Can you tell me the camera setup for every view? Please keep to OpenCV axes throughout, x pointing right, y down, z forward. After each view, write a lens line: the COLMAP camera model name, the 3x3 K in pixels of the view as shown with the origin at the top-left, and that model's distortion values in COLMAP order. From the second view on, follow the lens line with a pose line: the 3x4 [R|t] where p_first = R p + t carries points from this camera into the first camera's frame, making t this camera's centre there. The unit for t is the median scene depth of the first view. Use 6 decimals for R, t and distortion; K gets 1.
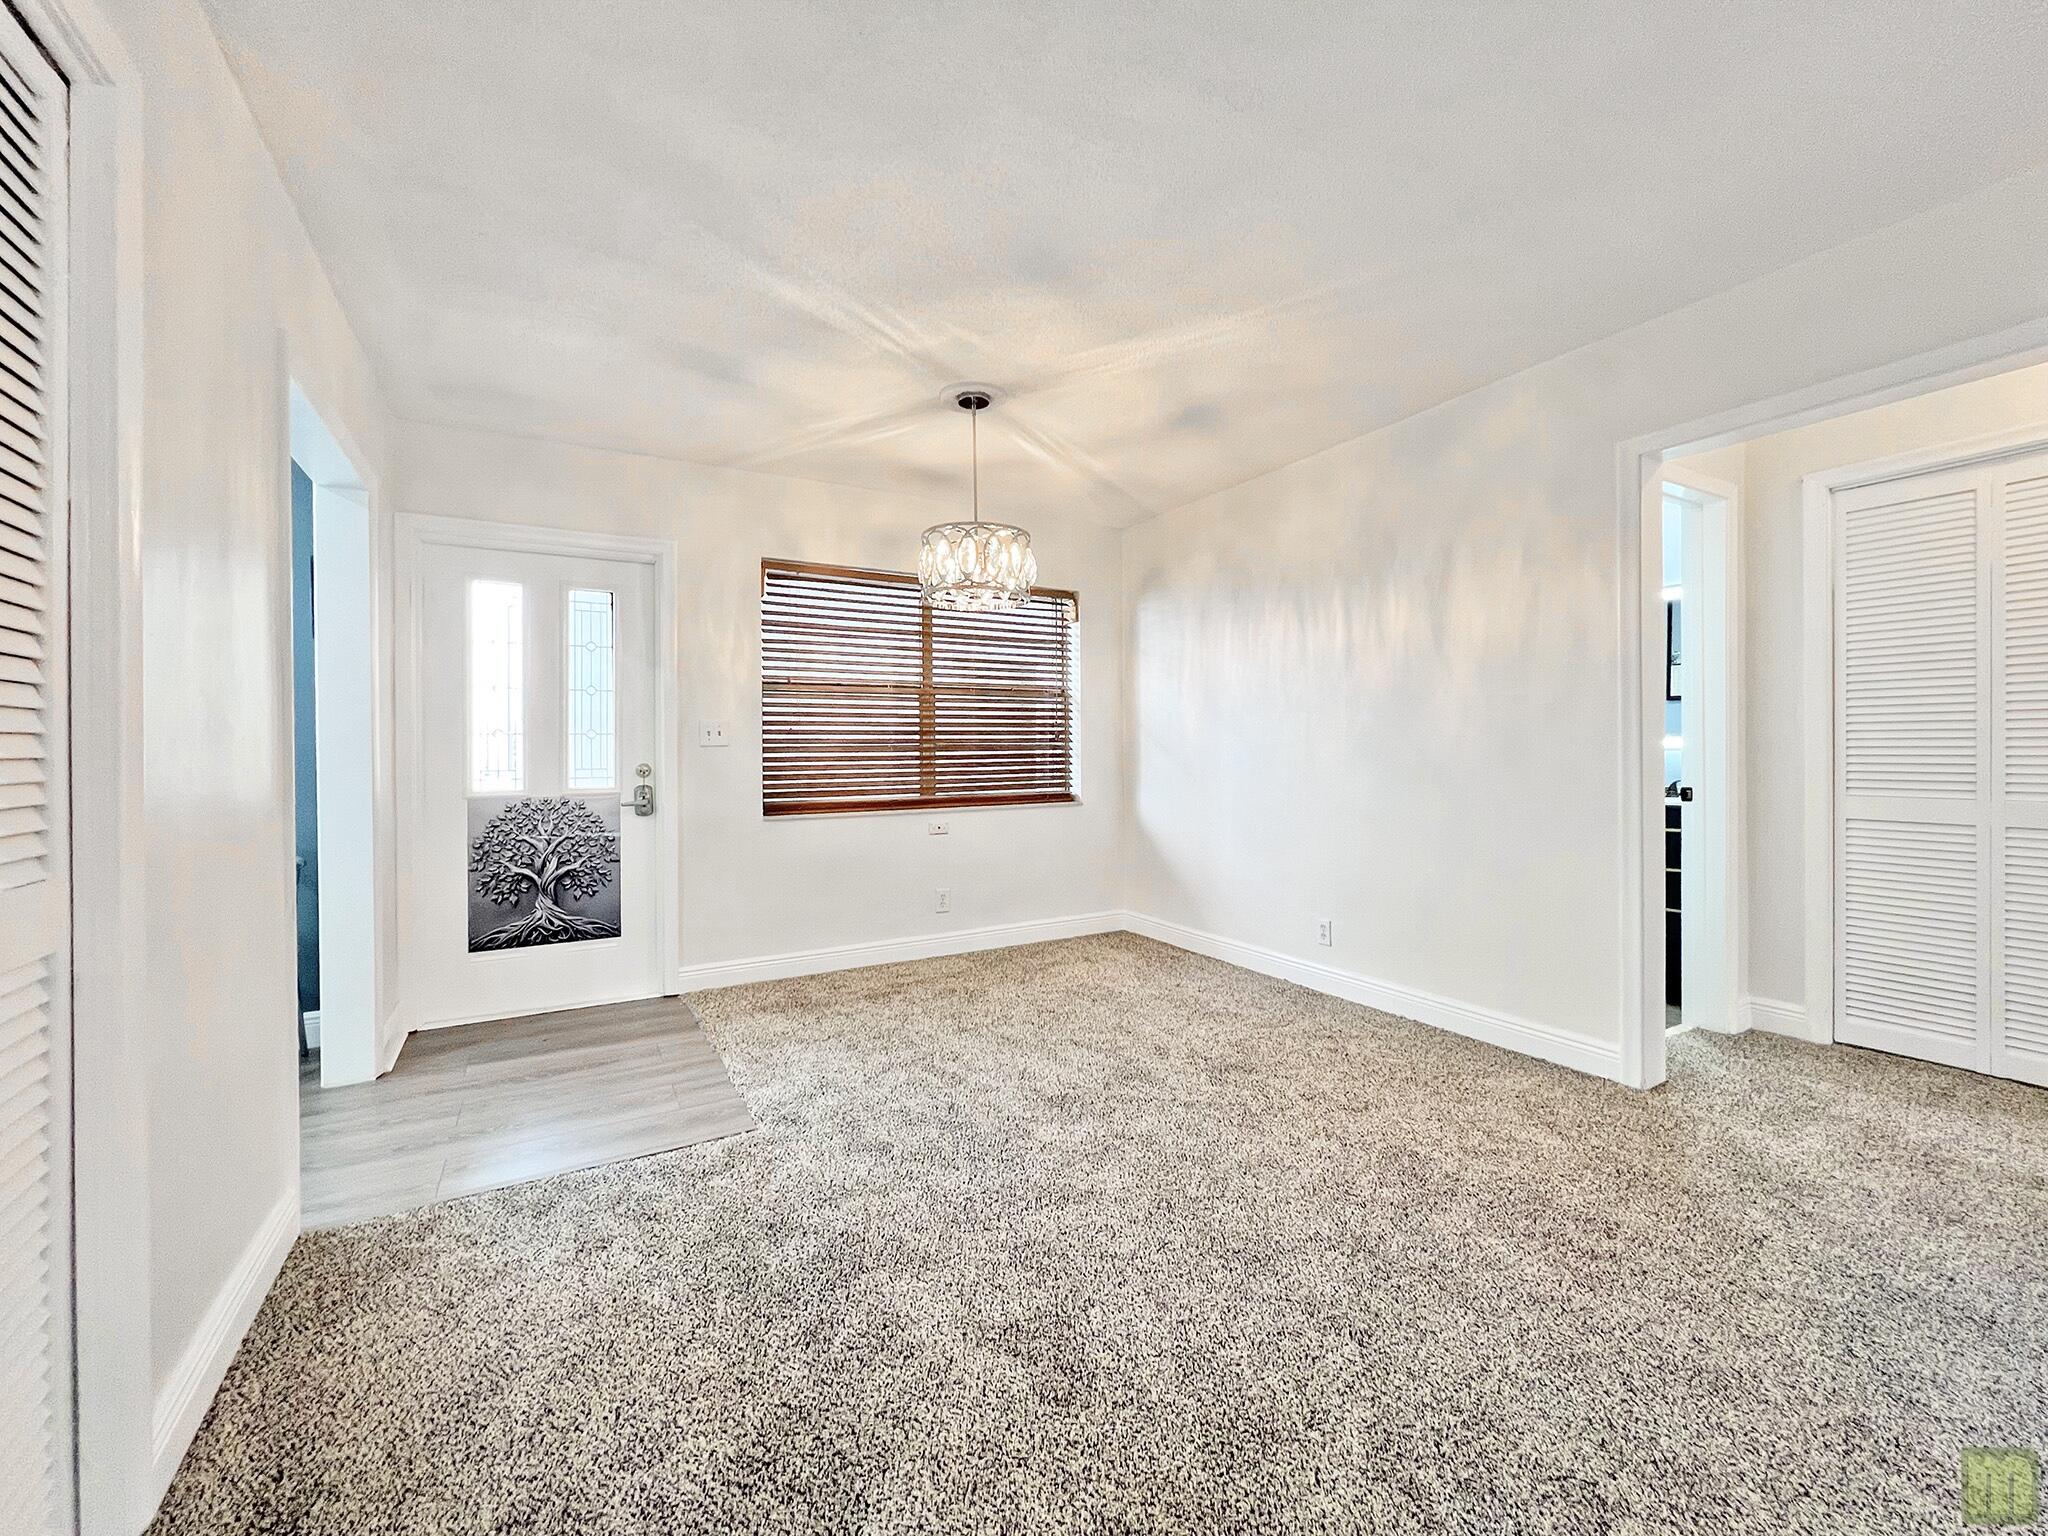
lens RADIAL K [[835.4, 0, 1033.1], [0, 835.4, 747.8], [0, 0, 1]] dist [0.002050, -0.000950]
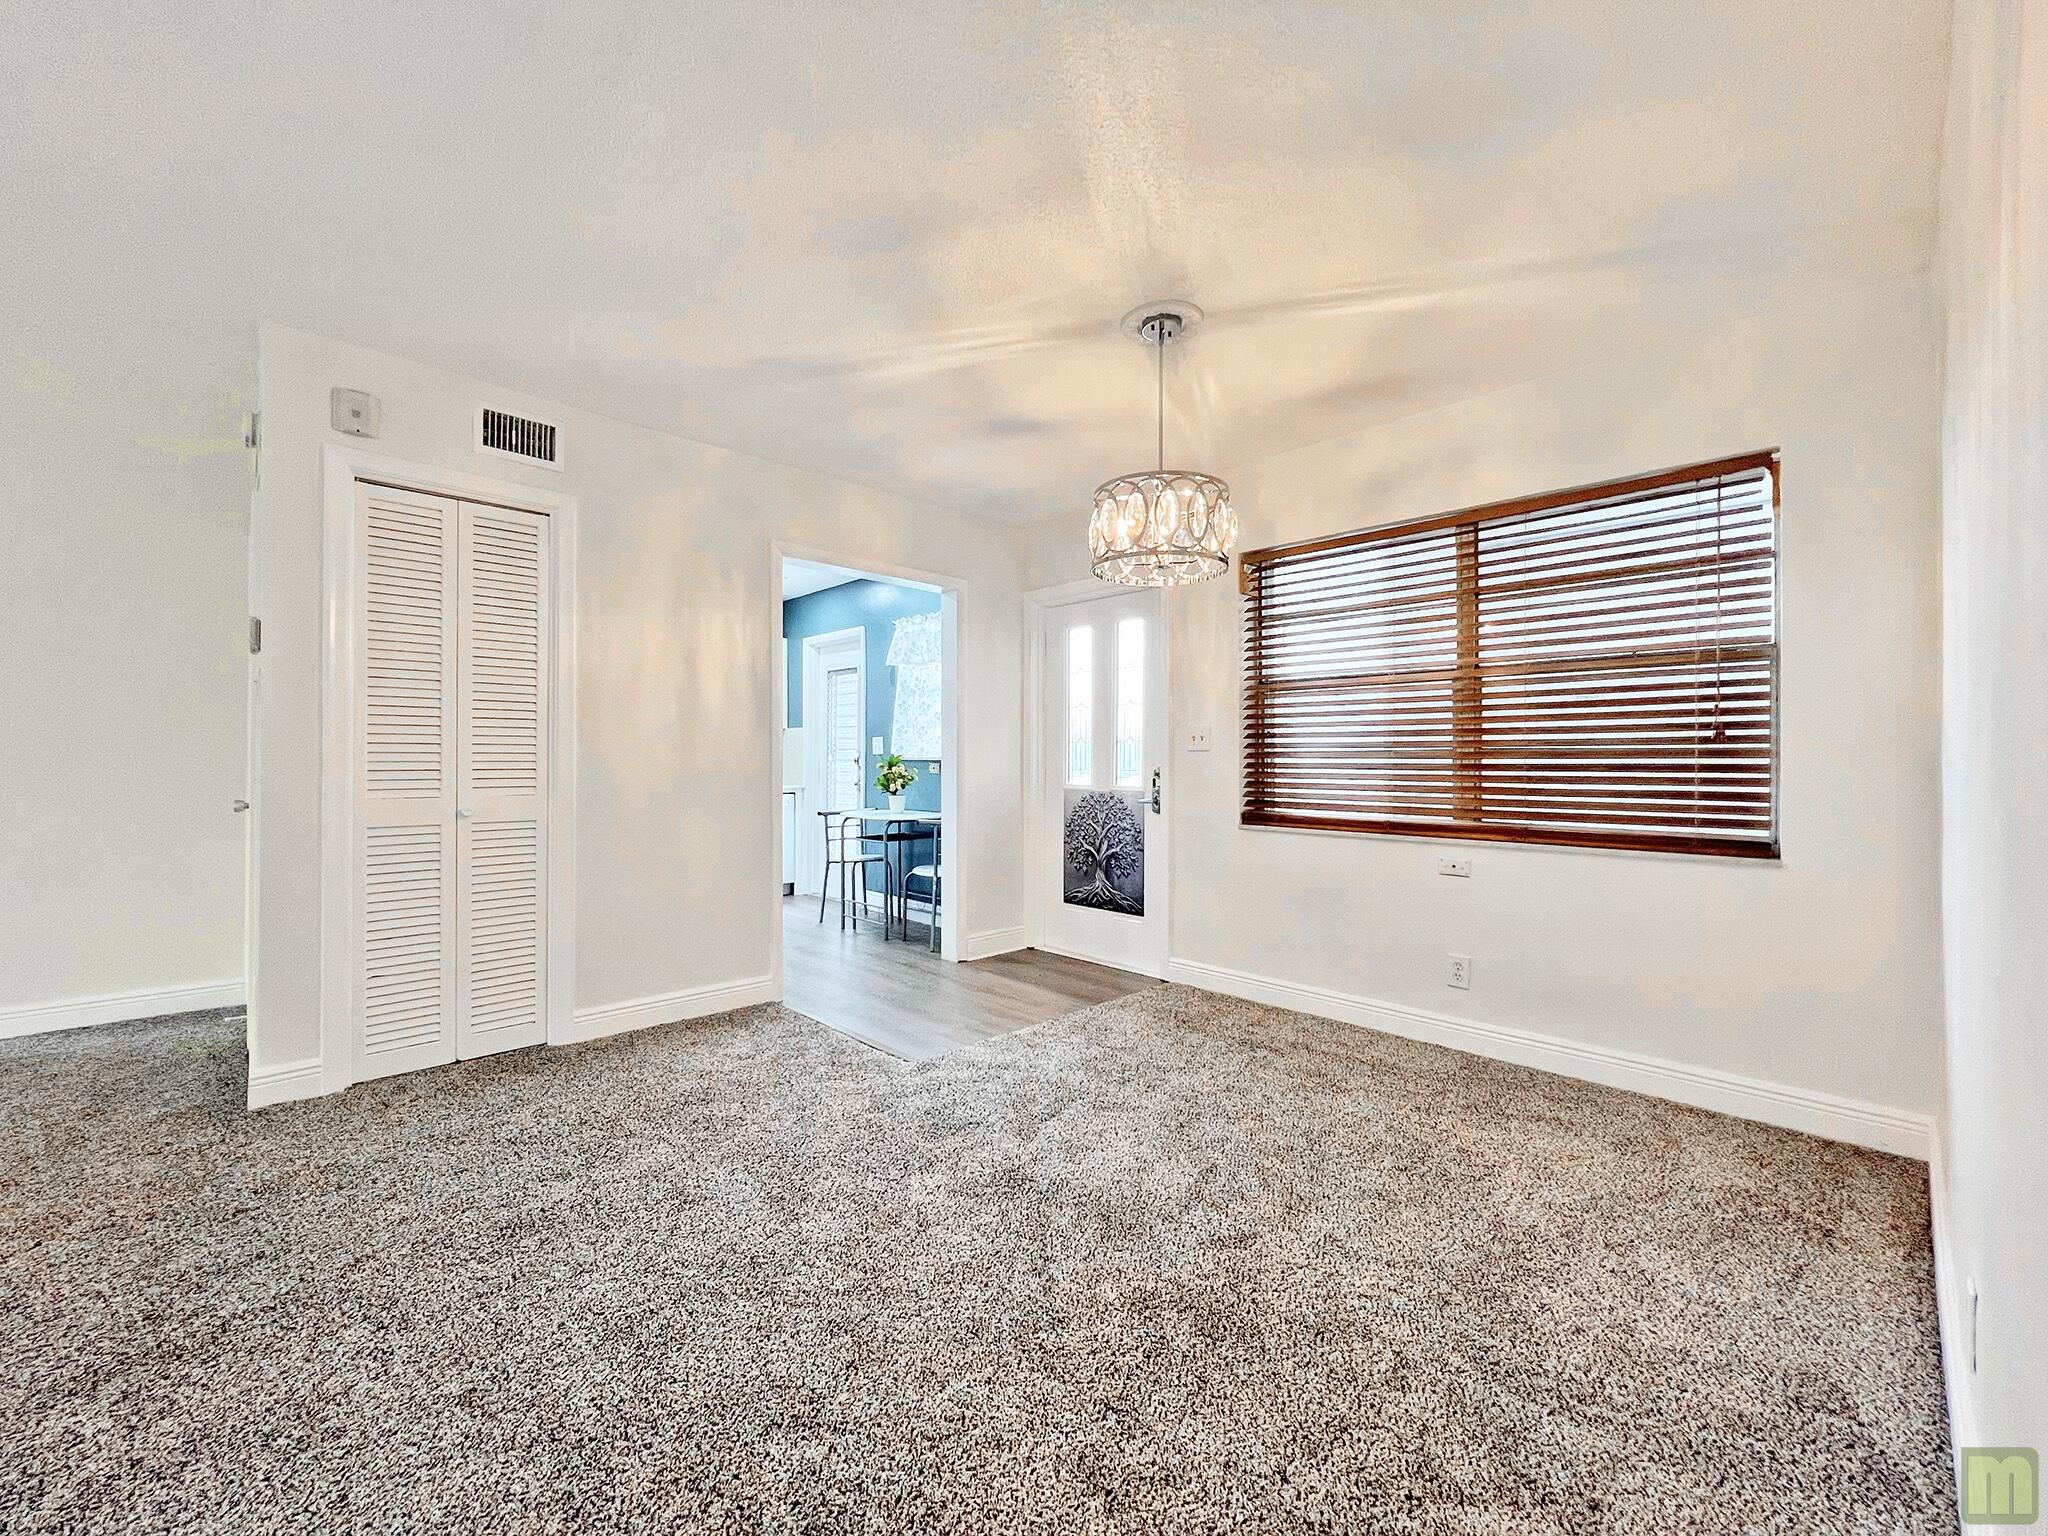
lens RADIAL K [[835.4, 0, 1027.3], [0, 835.4, 749.4], [0, 0, 1]] dist [0.002050, -0.000950]
pose [[0.225852, -0.005617, -0.974145, 0.619102], [-0.005415, 0.999961, -0.007021, 0.004826], [0.974147, 0.006861, 0.225813, 0.610345]]
